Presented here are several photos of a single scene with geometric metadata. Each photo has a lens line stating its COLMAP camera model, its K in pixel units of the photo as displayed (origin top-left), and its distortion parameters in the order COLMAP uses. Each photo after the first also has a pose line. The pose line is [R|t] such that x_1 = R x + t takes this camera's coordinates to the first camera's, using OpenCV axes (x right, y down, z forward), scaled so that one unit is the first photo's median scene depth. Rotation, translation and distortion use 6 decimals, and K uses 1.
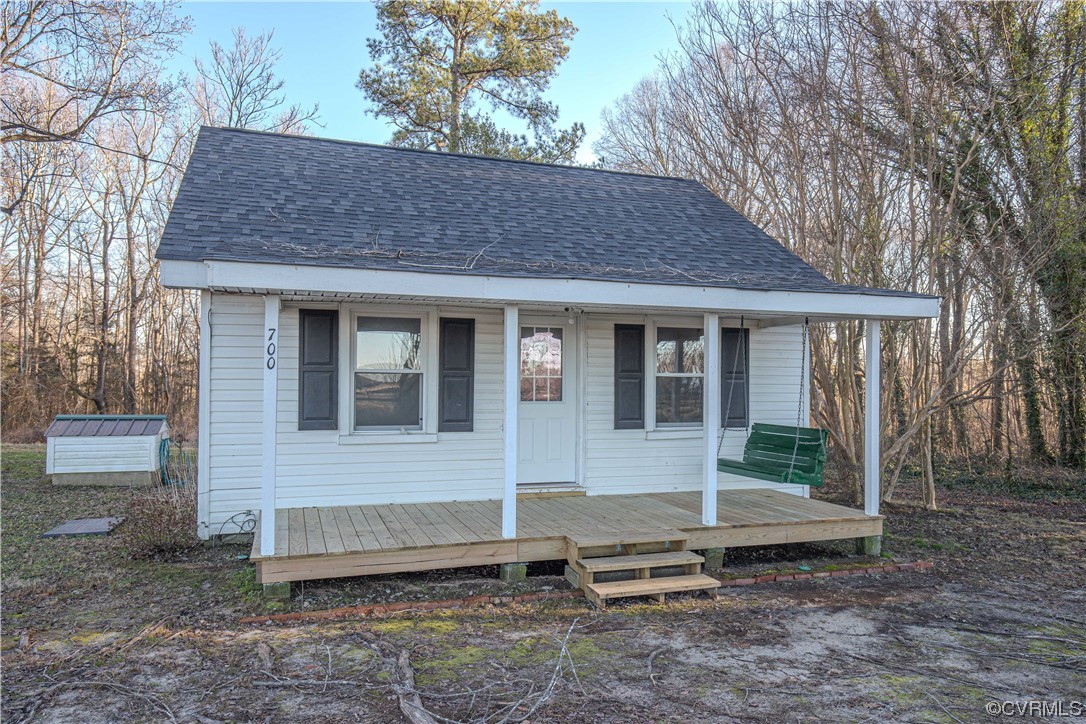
lens RADIAL K [[761.6, 0, 546.2], [0, 761.6, 369.3], [0, 0, 1]] dist [-0.001517, -0.001436]
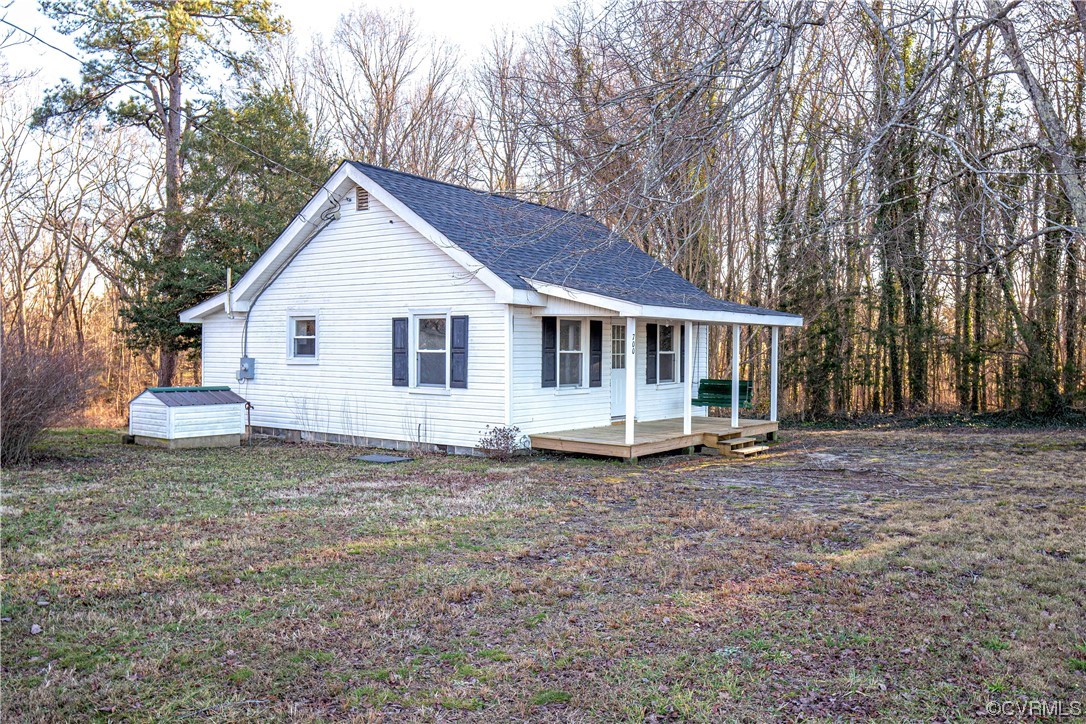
lens RADIAL K [[890.3, 0, 544.8], [0, 890.3, 362.7], [0, 0, 1]] dist [0.013507, 0.003553]
pose [[0.825611, -0.009572, 0.564158, -1.349725], [-0.010018, 0.999450, 0.031618, -0.035919], [-0.564151, -0.031756, 0.825061, -0.599020]]
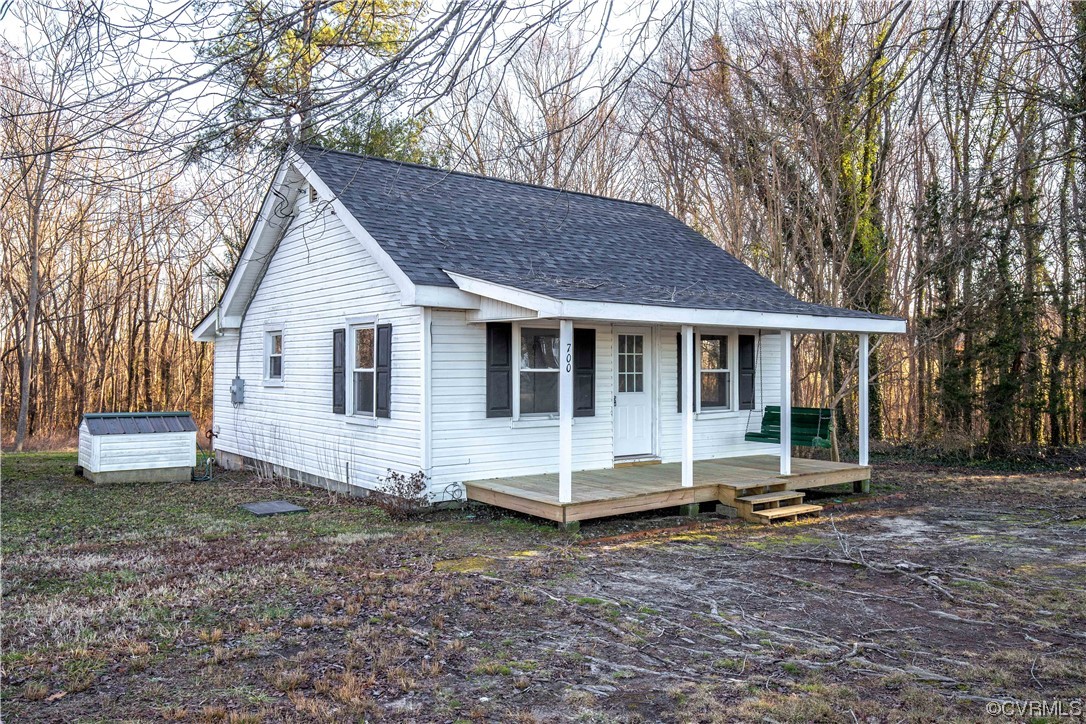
lens RADIAL K [[846.2, 0, 541.3], [0, 846.2, 357.3], [0, 0, 1]] dist [0.015314, 0.003721]
pose [[0.949169, -0.002039, 0.314762, -0.640716], [0.001070, 0.999994, 0.003250, -0.023951], [-0.314766, -0.002748, 0.949165, -0.345802]]
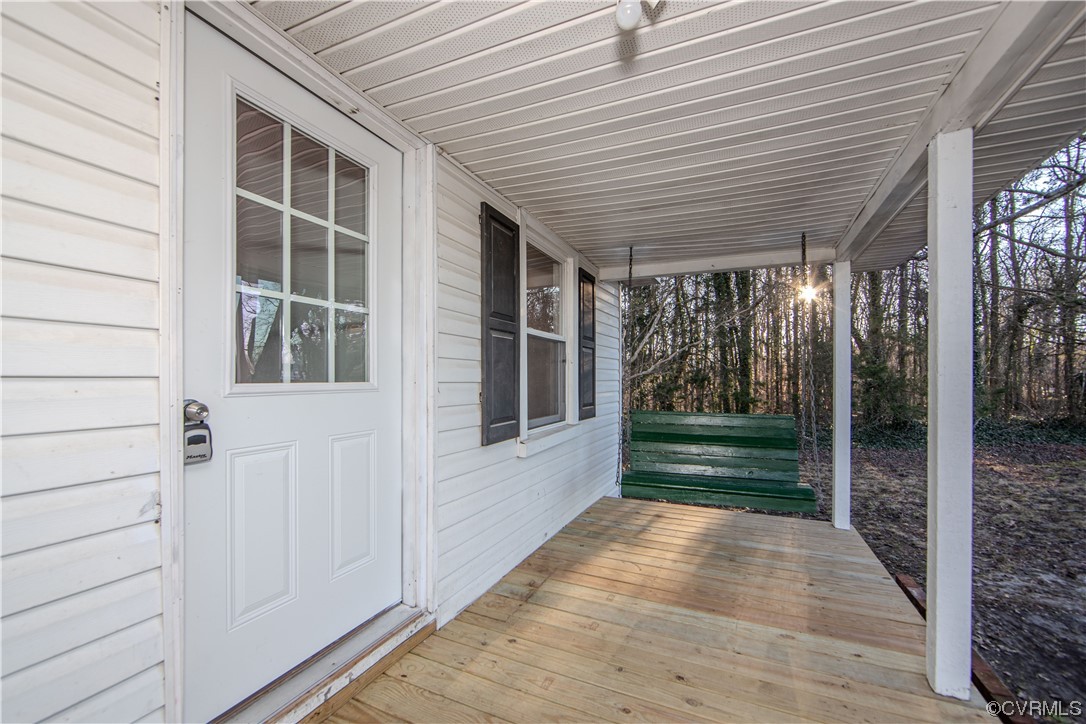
lens RADIAL K [[441.7, 0, 542.4], [0, 441.7, 378.8], [0, 0, 1]] dist [-0.003348, 0.000166]
pose [[0.674703, -0.008201, 0.738044, -0.076142], [-0.008380, 0.999789, 0.018771, 0.038337], [-0.738042, -0.018849, 0.674492, 0.862314]]
